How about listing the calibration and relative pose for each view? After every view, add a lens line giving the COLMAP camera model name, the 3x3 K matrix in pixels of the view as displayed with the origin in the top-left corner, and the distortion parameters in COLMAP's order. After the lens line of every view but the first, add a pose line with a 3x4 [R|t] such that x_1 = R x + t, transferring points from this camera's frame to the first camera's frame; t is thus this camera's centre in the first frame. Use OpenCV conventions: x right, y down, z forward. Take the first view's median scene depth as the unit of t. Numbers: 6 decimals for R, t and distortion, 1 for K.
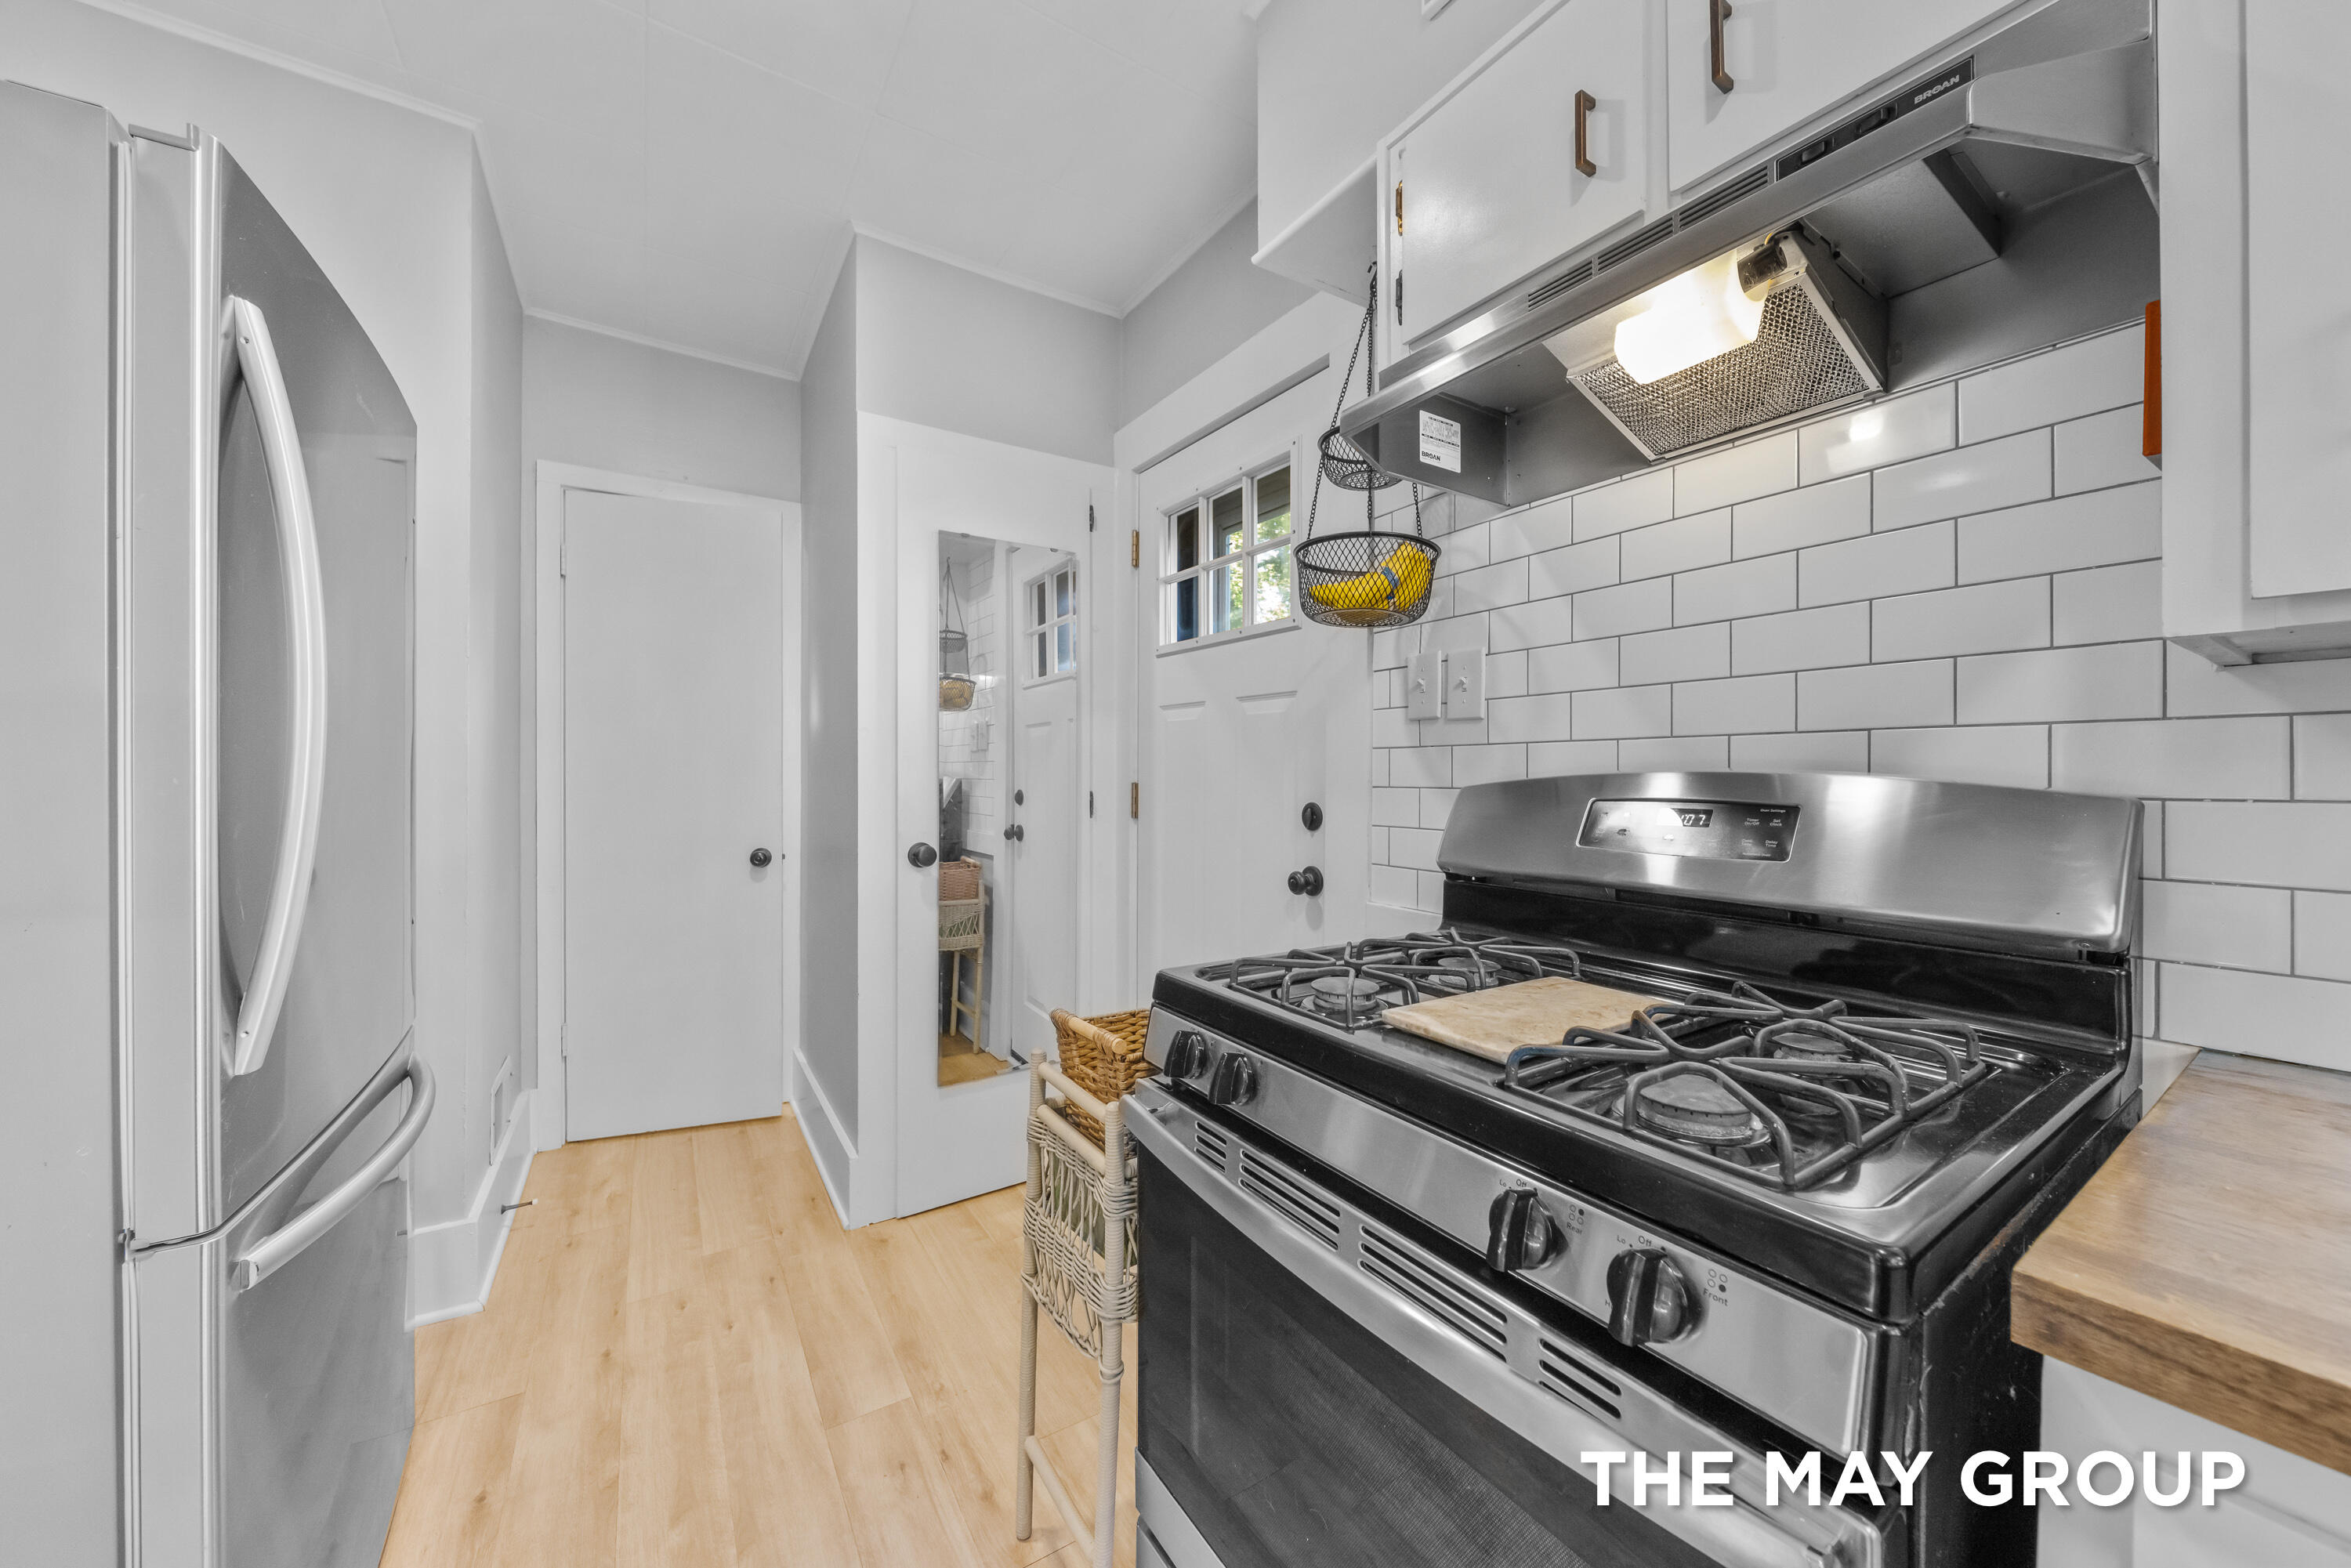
lens RADIAL K [[825.4, 0, 1187.4], [0, 825.4, 780.5], [0, 0, 1]] dist [-0.005415, -0.000807]
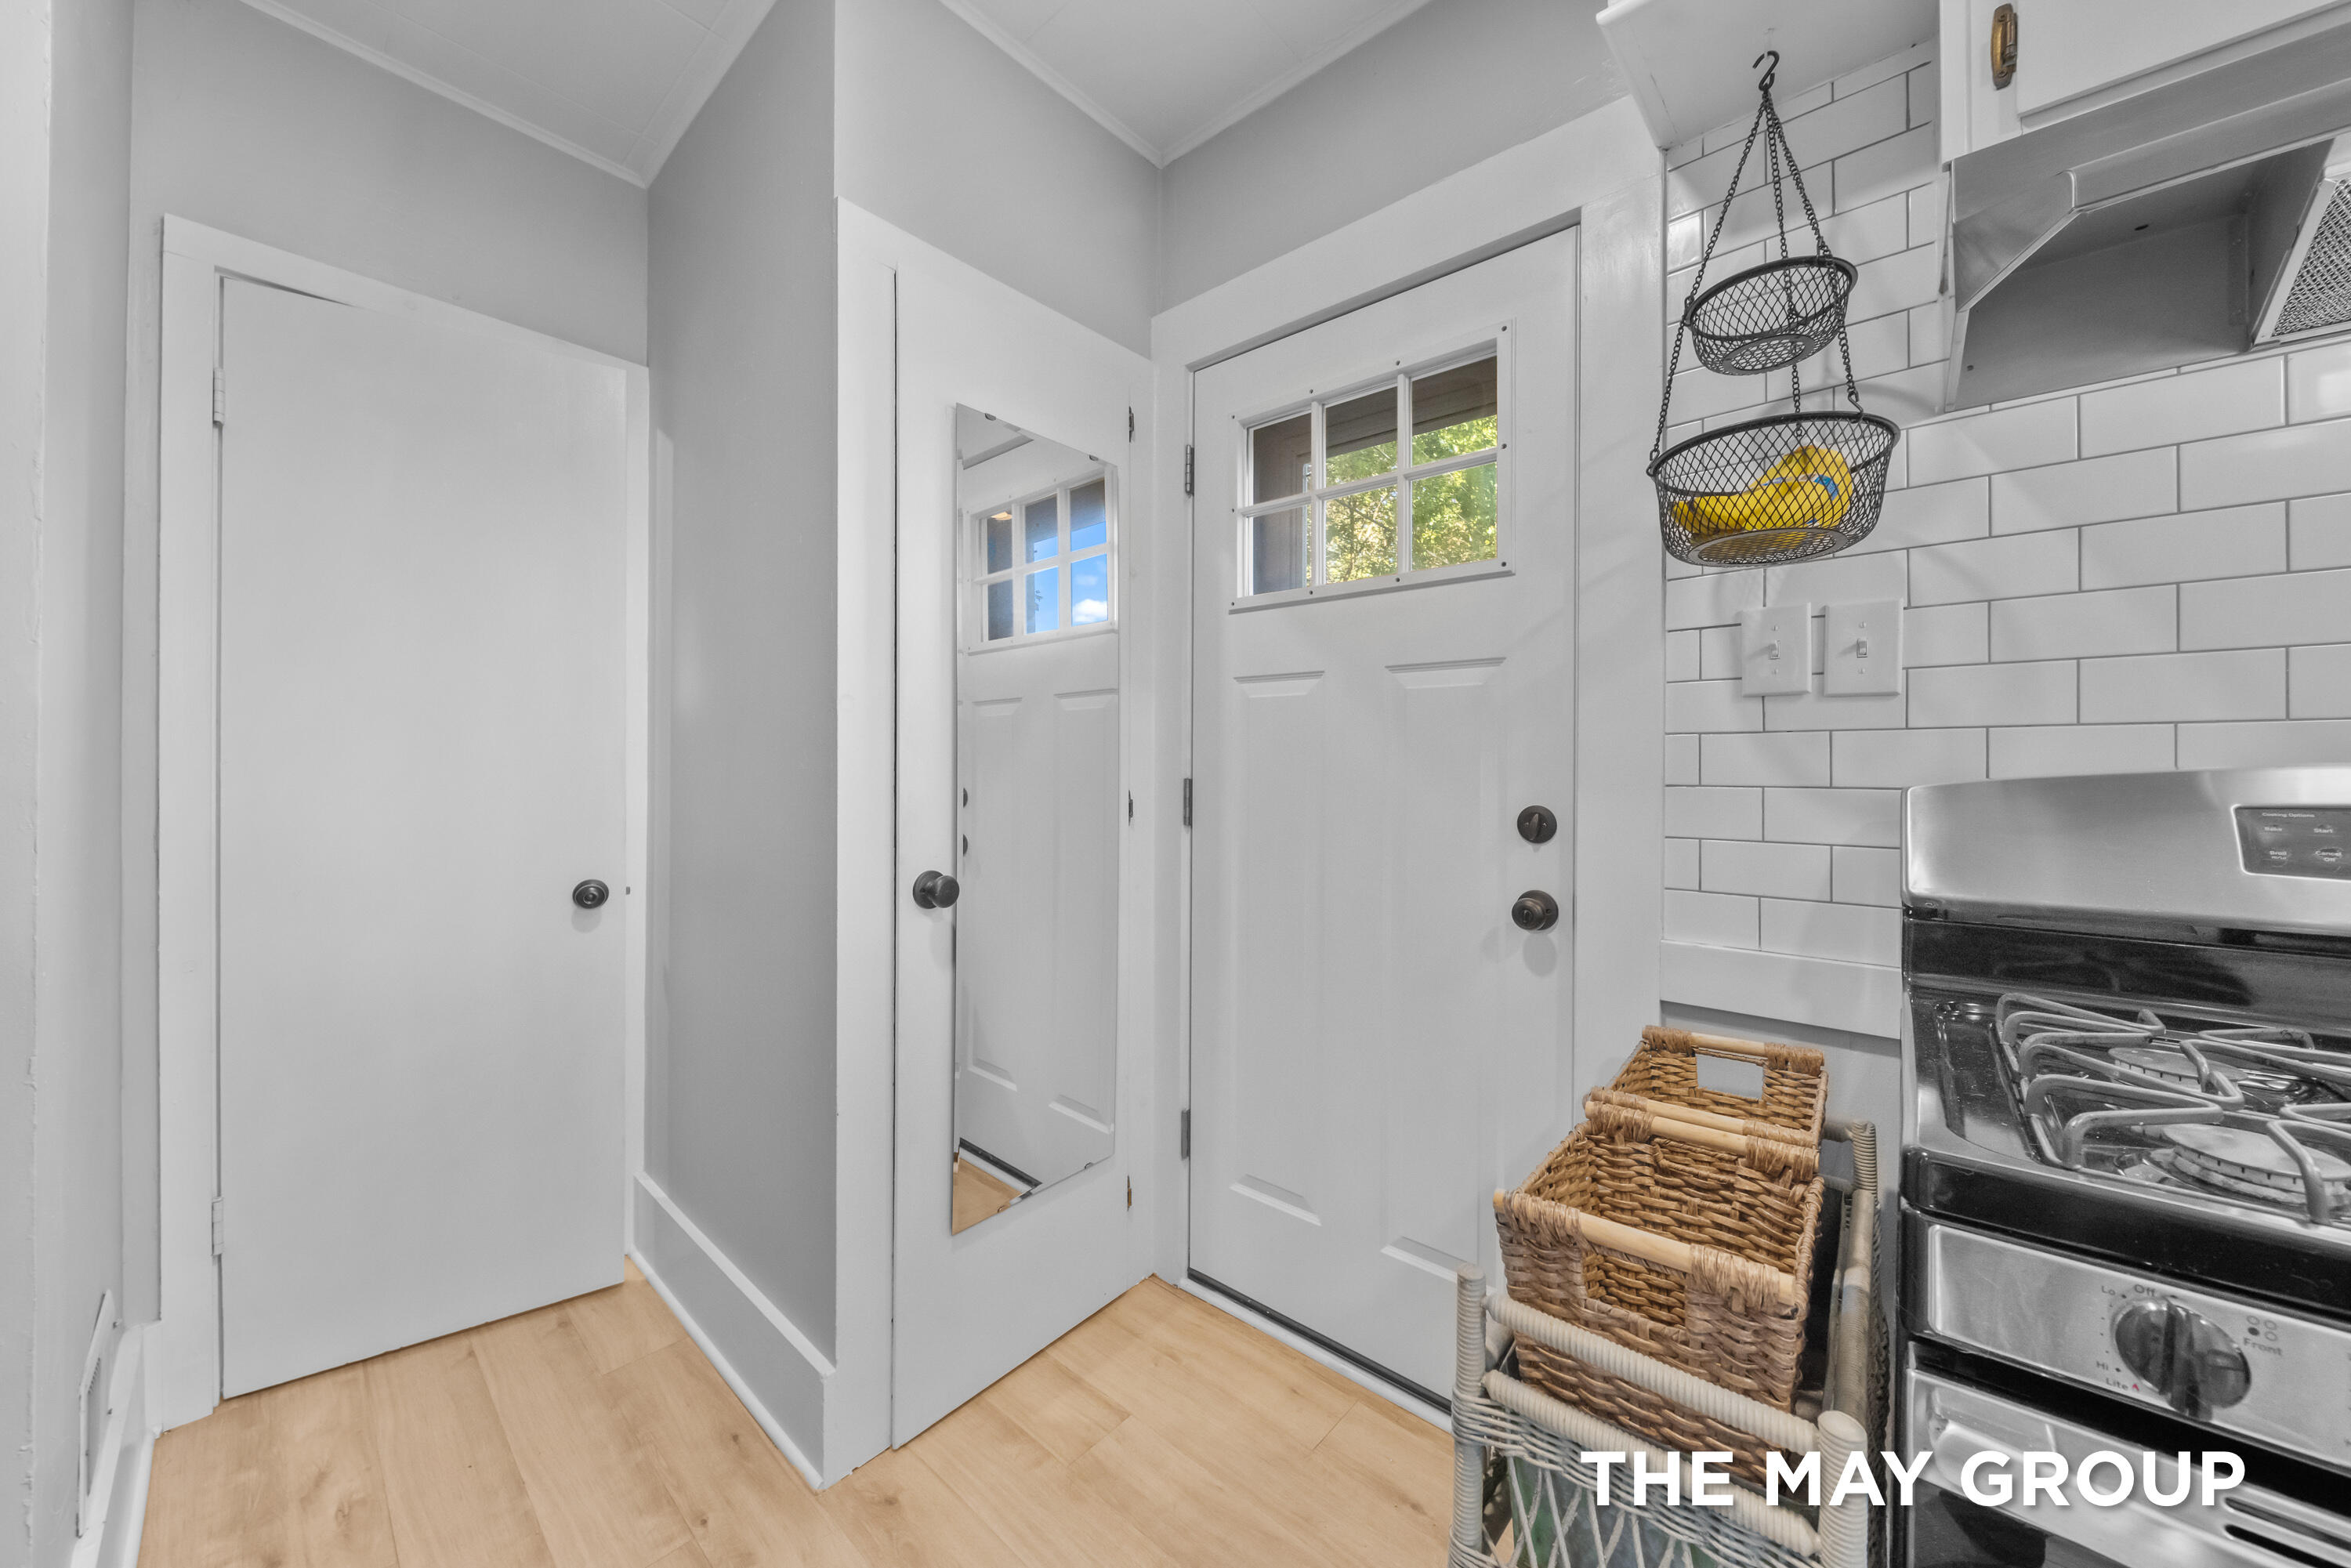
lens RADIAL K [[825.4, 0, 1185.1], [0, 825.4, 769.5], [0, 0, 1]] dist [-0.005415, -0.000807]
pose [[0.962492, 0.001627, 0.271304, -0.285566], [-0.000456, 0.999990, -0.004379, -0.002482], [-0.271309, 0.004091, 0.962484, 0.288338]]
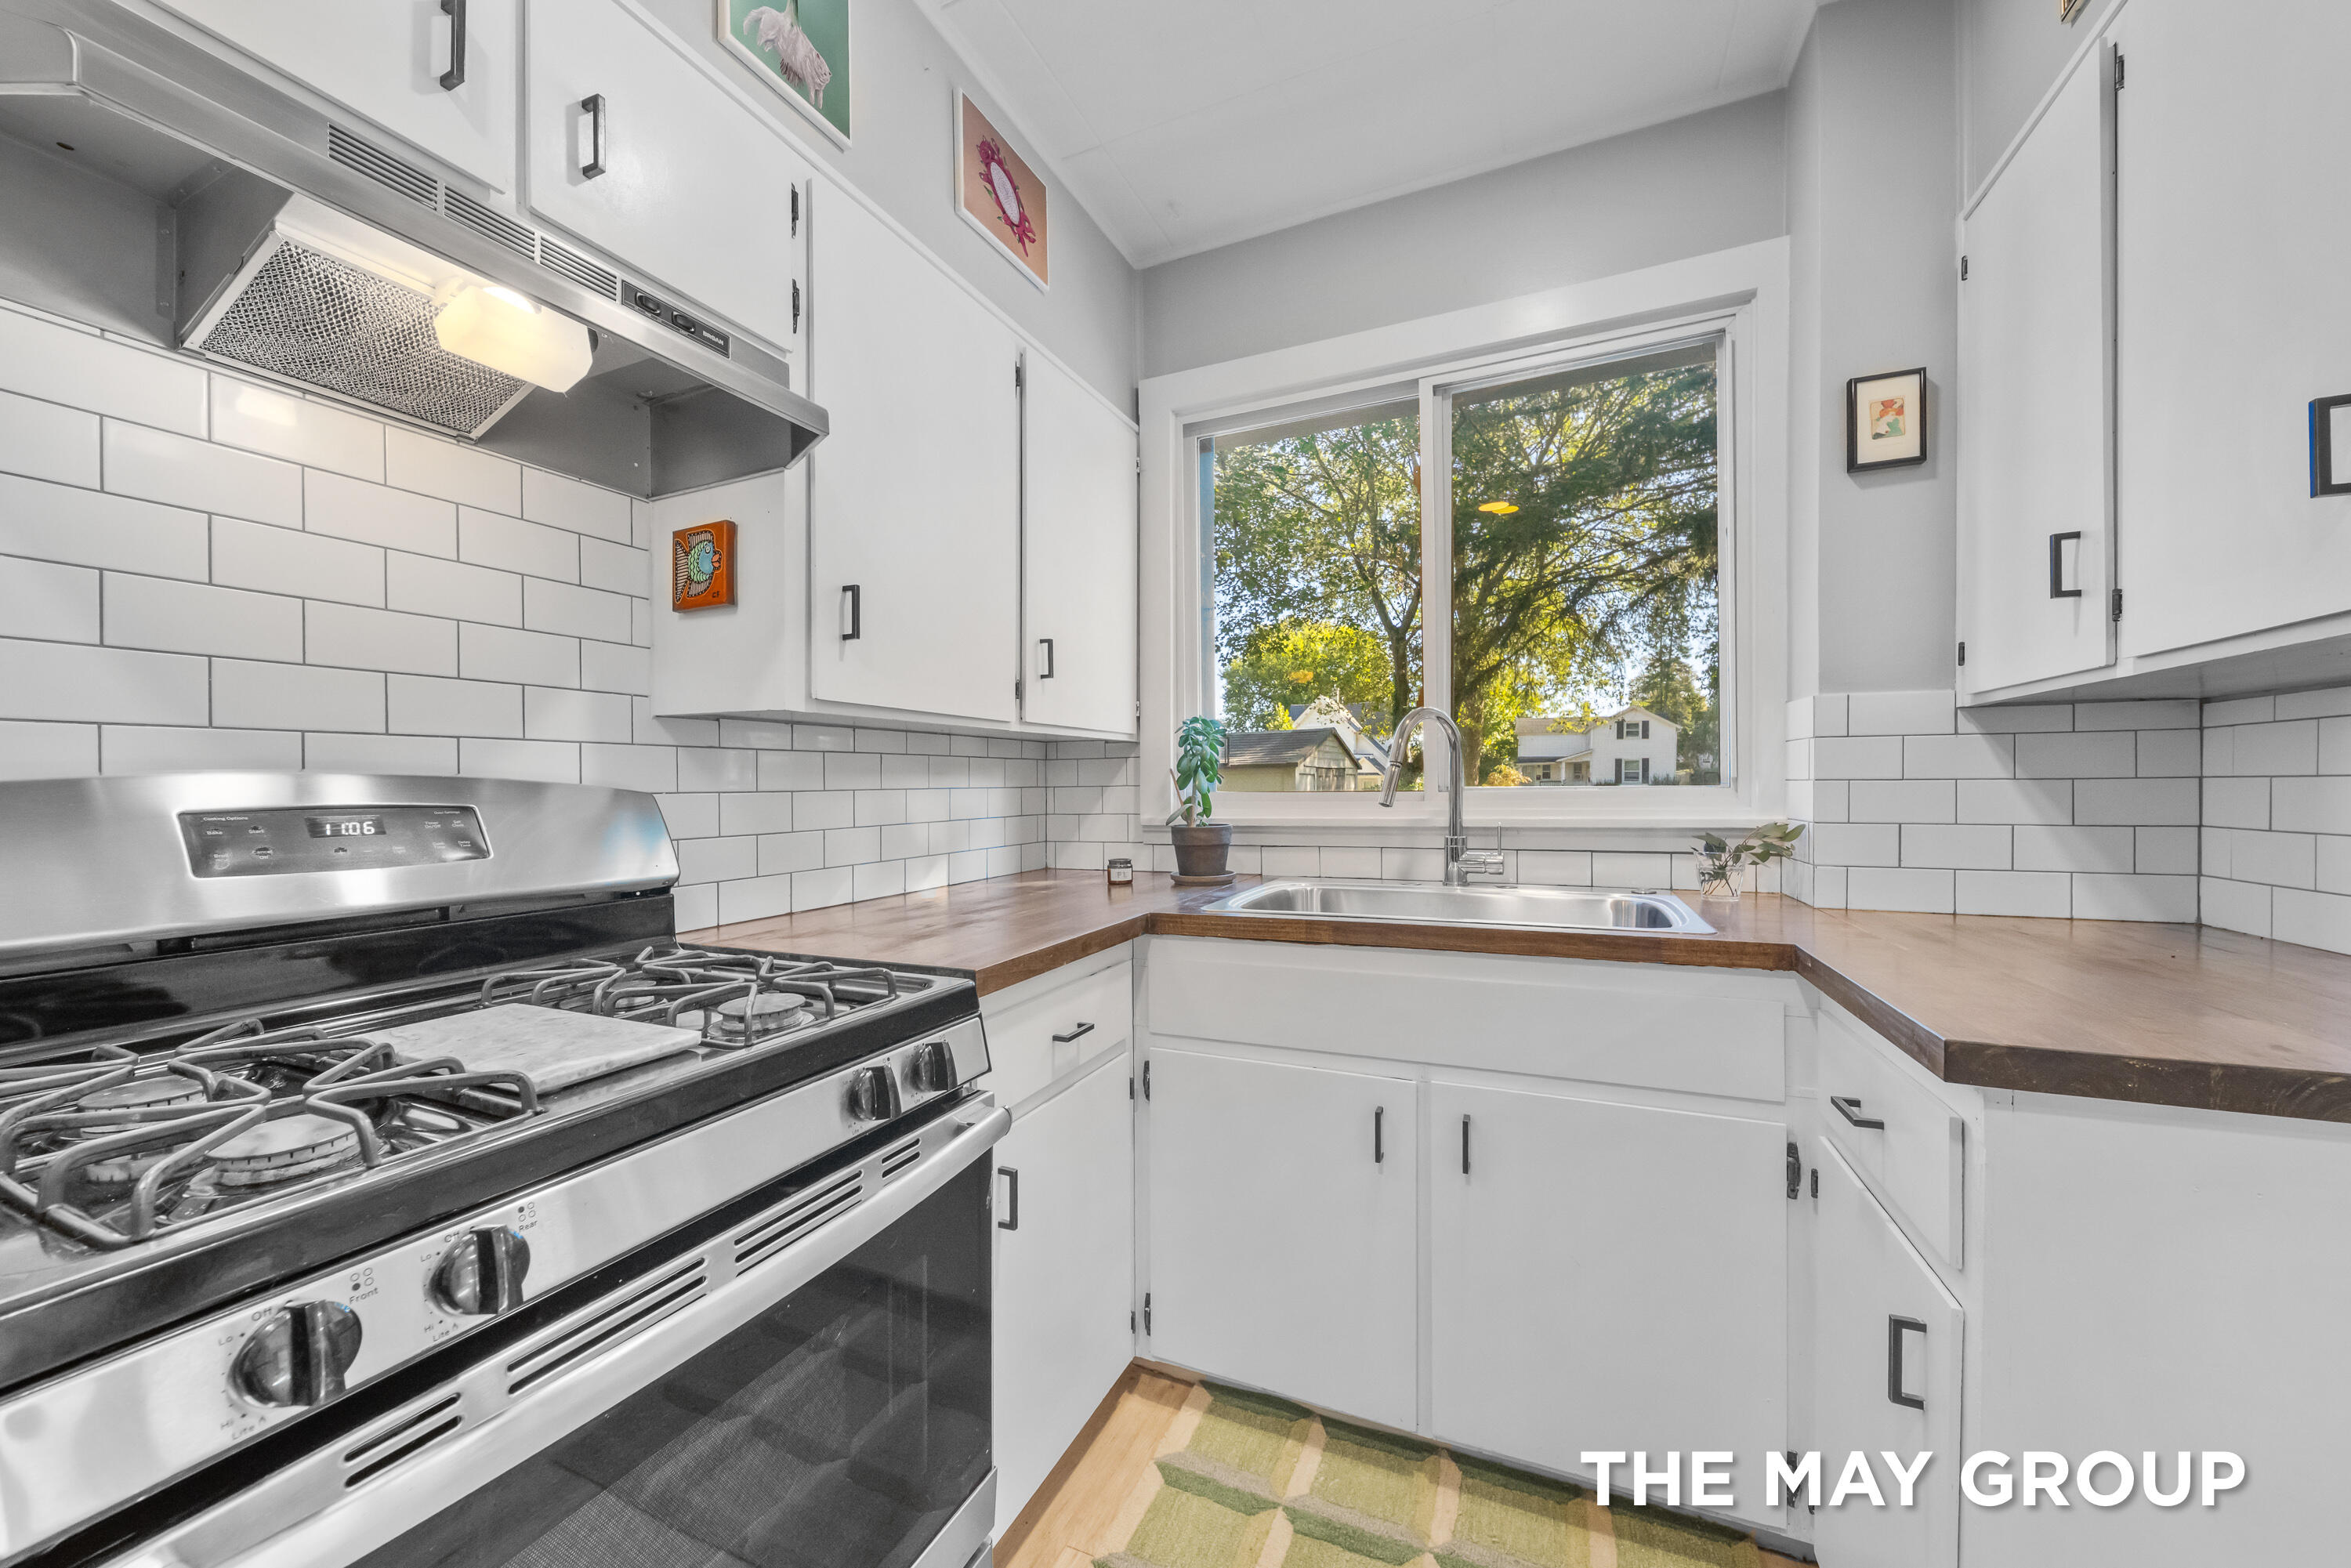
lens RADIAL K [[850.4, 0, 1190.0], [0, 850.4, 791.3], [0, 0, 1]] dist [-0.003599, -0.000471]
pose [[-0.550971, -0.006655, 0.834498, -0.287050], [0.008595, 0.999870, 0.013648, 0.001822], [-0.834480, 0.014692, -0.550842, 0.345660]]
